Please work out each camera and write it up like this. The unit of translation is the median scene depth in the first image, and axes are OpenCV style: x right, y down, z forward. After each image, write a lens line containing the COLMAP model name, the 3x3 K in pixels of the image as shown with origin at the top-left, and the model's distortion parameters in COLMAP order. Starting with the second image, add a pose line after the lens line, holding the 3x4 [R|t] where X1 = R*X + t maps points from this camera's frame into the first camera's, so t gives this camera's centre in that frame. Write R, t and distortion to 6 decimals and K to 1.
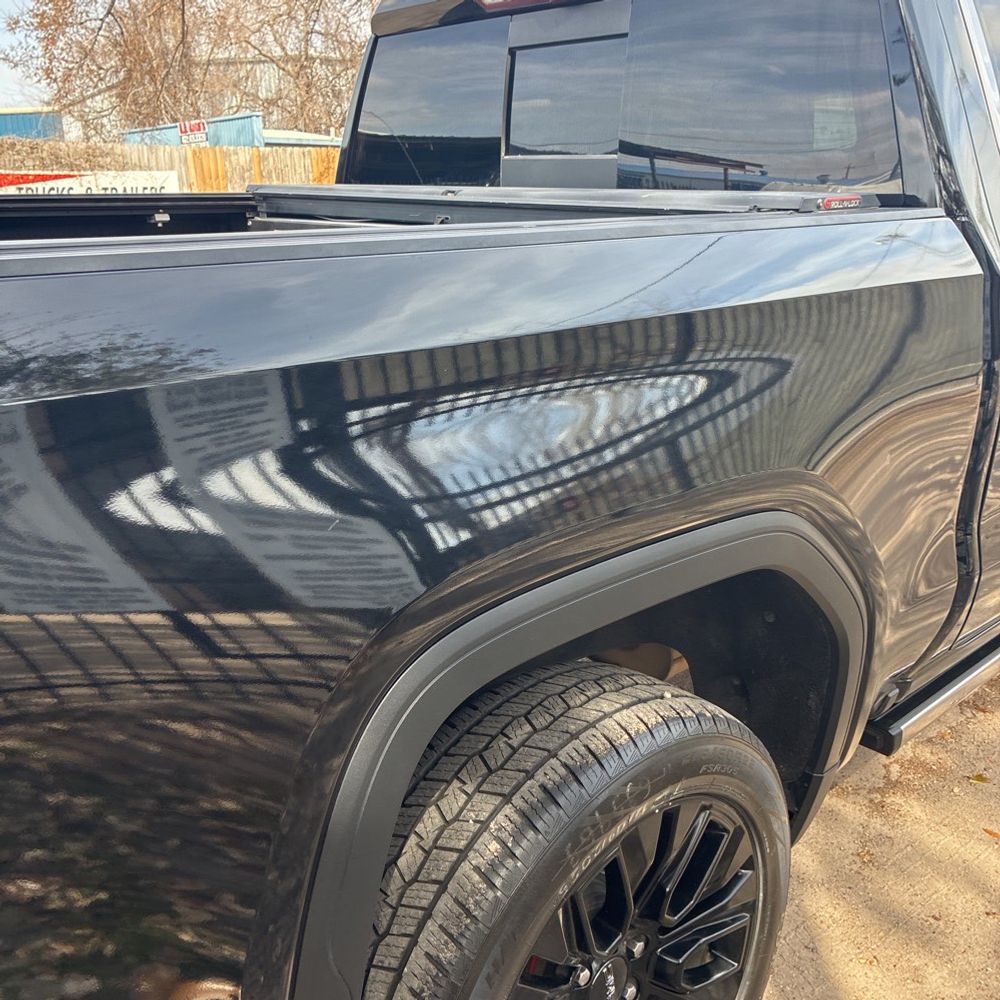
lens RADIAL K [[1048.5, 0, 500.0], [0, 1048.5, 500.0], [0, 0, 1]] dist [0.013885, 0.004556]
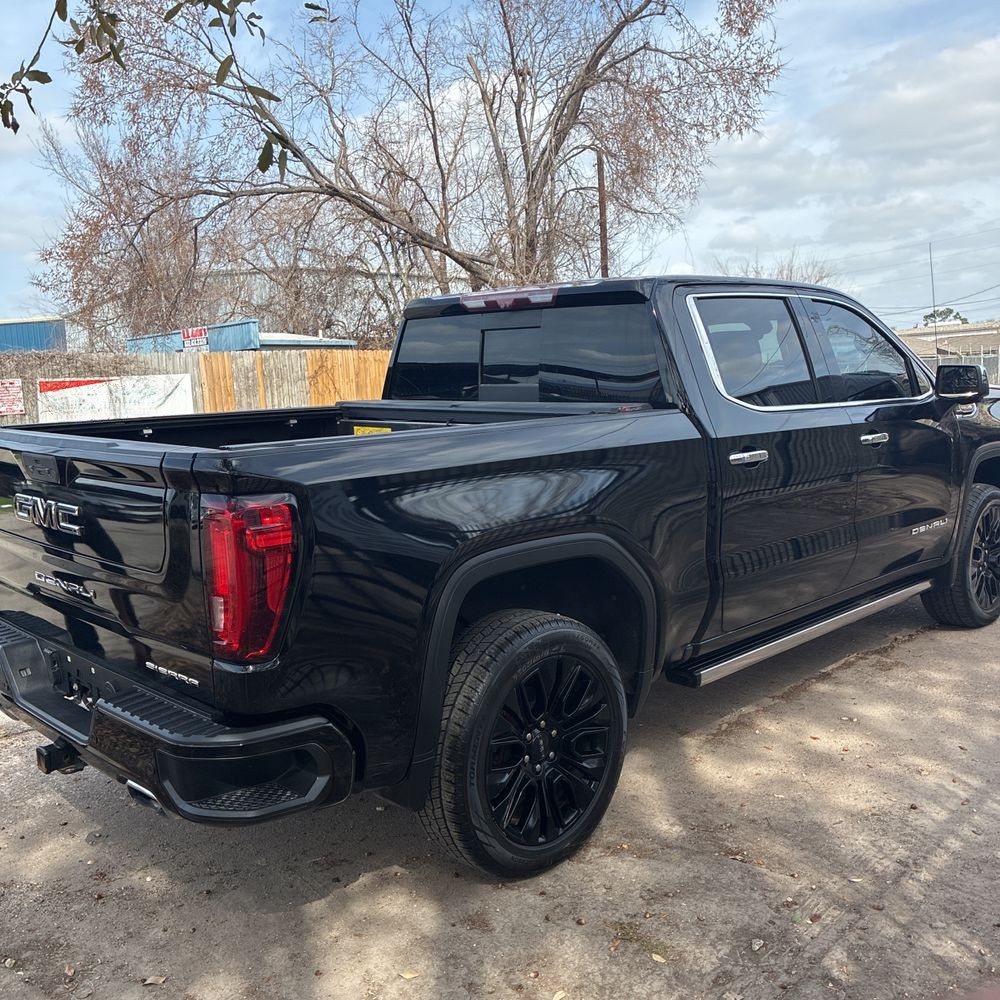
lens RADIAL K [[1009.8, 0, 534.4], [0, 1009.8, 496.9], [0, 0, 1]] dist [-0.008760, -0.025734]
pose [[0.997735, -0.034599, 0.057695, -0.008156], [0.043751, 0.985189, -0.165794, 0.135323], [-0.051104, 0.167943, 0.984471, -0.579793]]
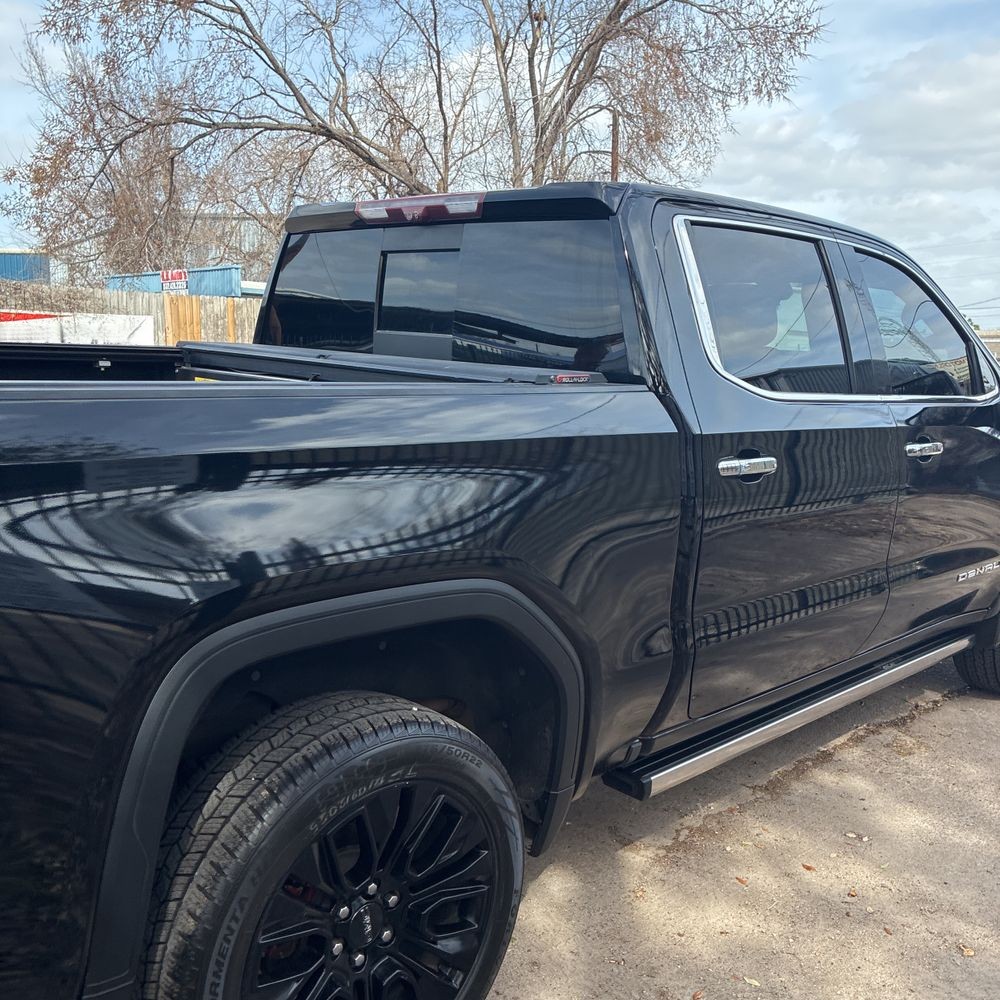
lens RADIAL K [[1025.5, 0, 532.2], [0, 1025.5, 517.3], [0, 0, 1]] dist [0.020508, -0.056792]
pose [[0.997249, 0.036190, 0.064688, 0.099615], [-0.027971, 0.991922, -0.123728, 0.042757], [-0.068643, 0.121578, 0.990205, -0.193320]]
